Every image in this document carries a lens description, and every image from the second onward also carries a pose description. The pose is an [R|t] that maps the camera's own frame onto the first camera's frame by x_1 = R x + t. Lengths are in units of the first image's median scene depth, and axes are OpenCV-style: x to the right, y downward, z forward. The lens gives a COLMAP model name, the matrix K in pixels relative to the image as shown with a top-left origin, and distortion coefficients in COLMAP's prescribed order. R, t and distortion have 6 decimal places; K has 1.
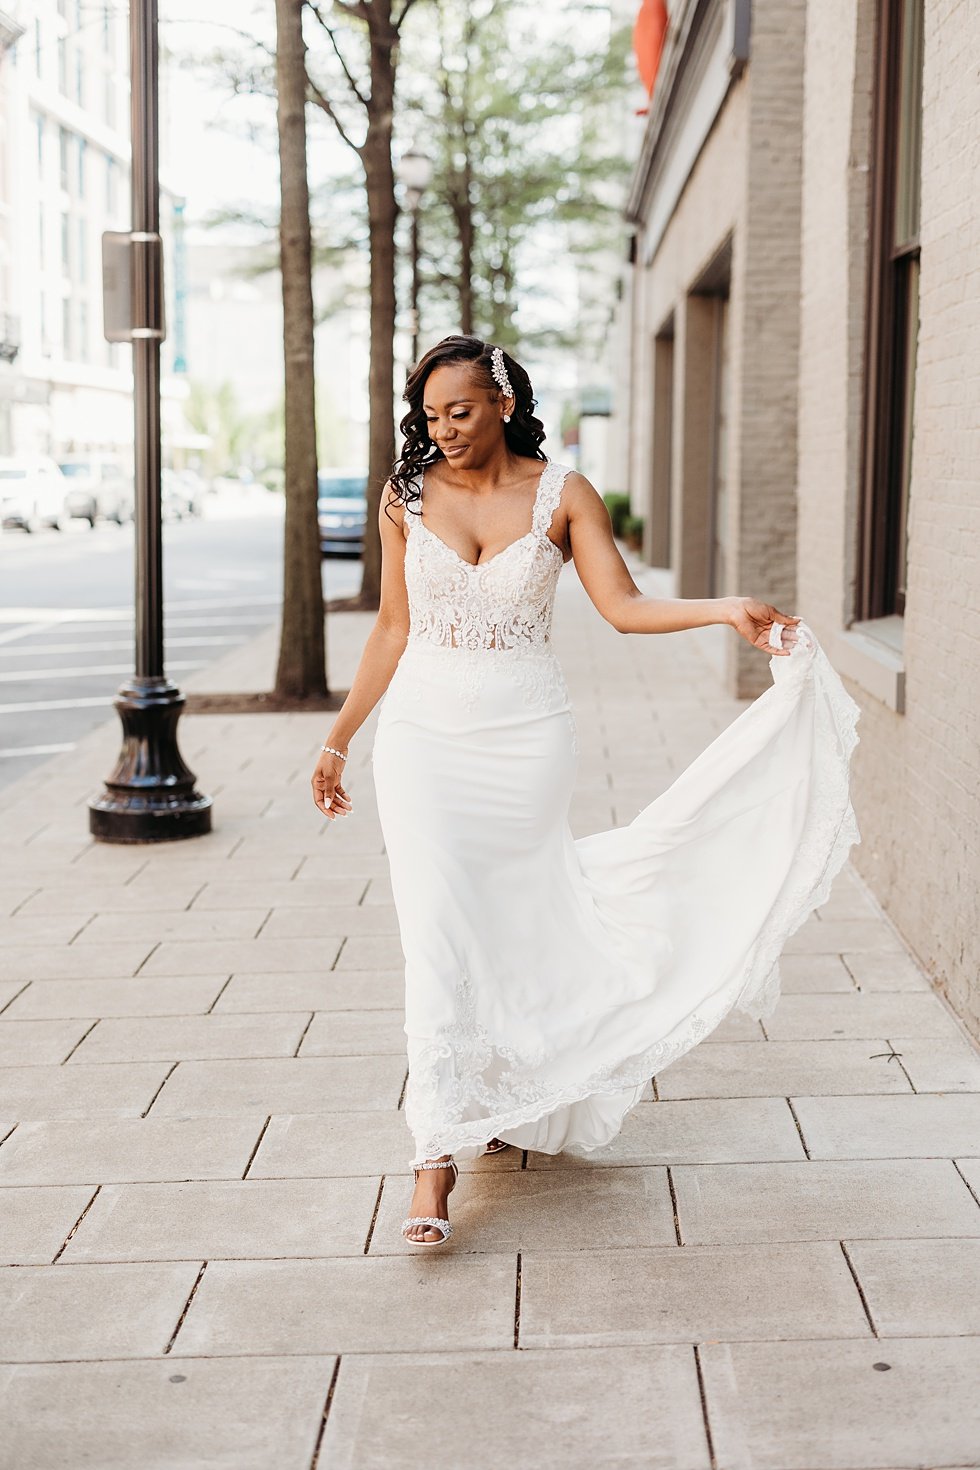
lens RADIAL K [[2100.7, 0, 503.5], [0, 2100.7, 707.7], [0, 0, 1]] dist [0.026959, 0.000000]
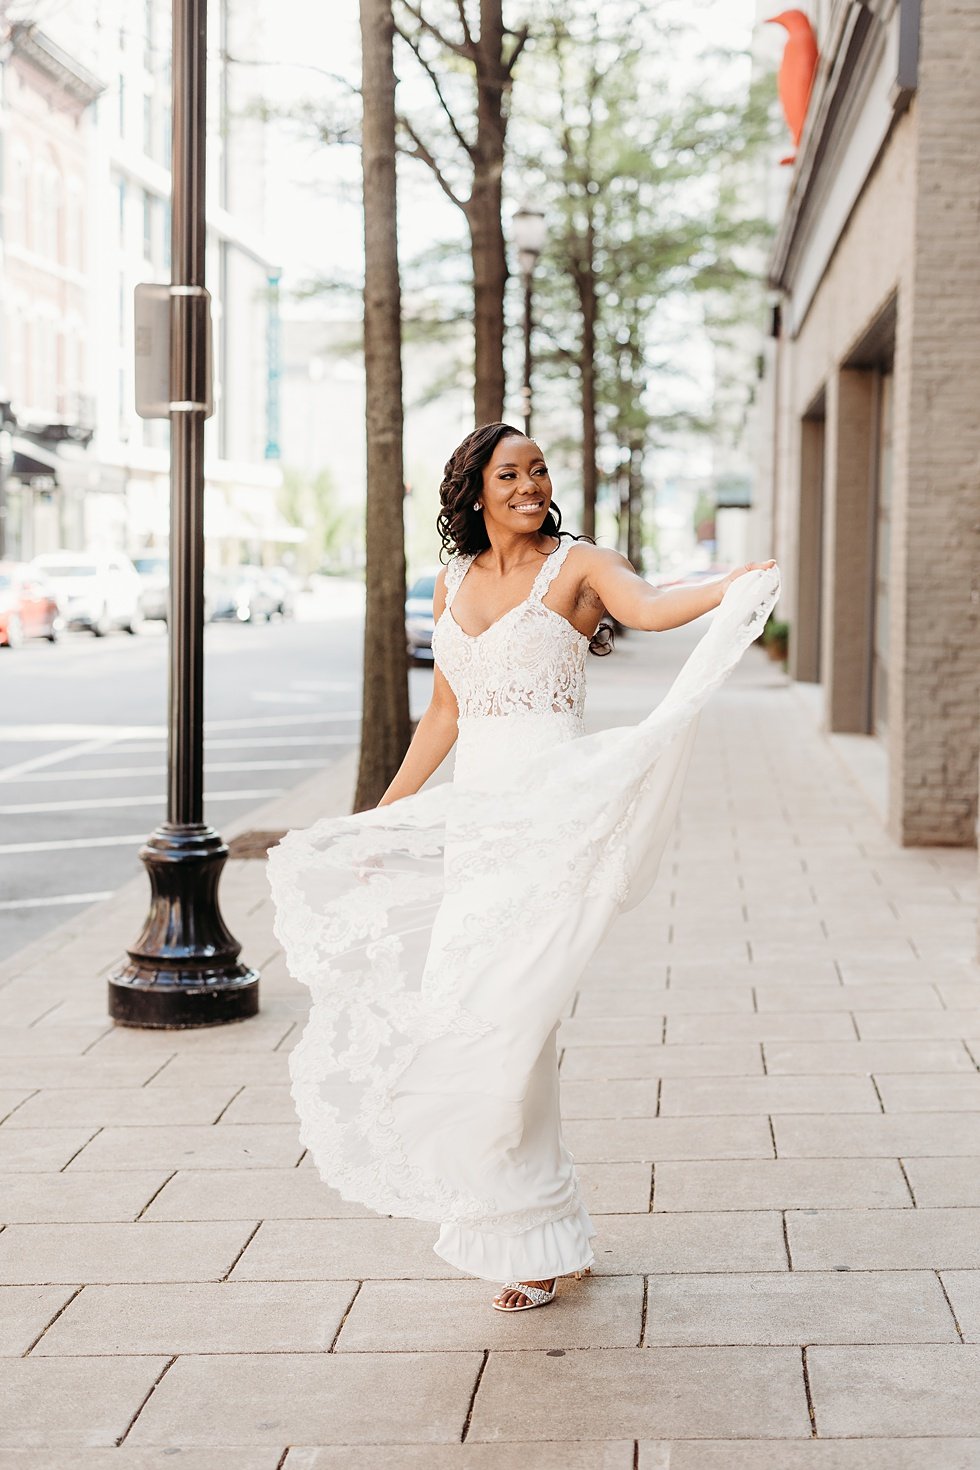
lens RADIAL K [[2100.7, 0, 540.2], [0, 2100.7, 671.8], [0, 0, 1]] dist [0.026959, 0.000000]
pose [[0.998844, 0.006133, -0.047670, 0.007085], [-0.008978, 0.998176, -0.059697, -0.021986], [0.047216, 0.060056, 0.997078, 0.160256]]
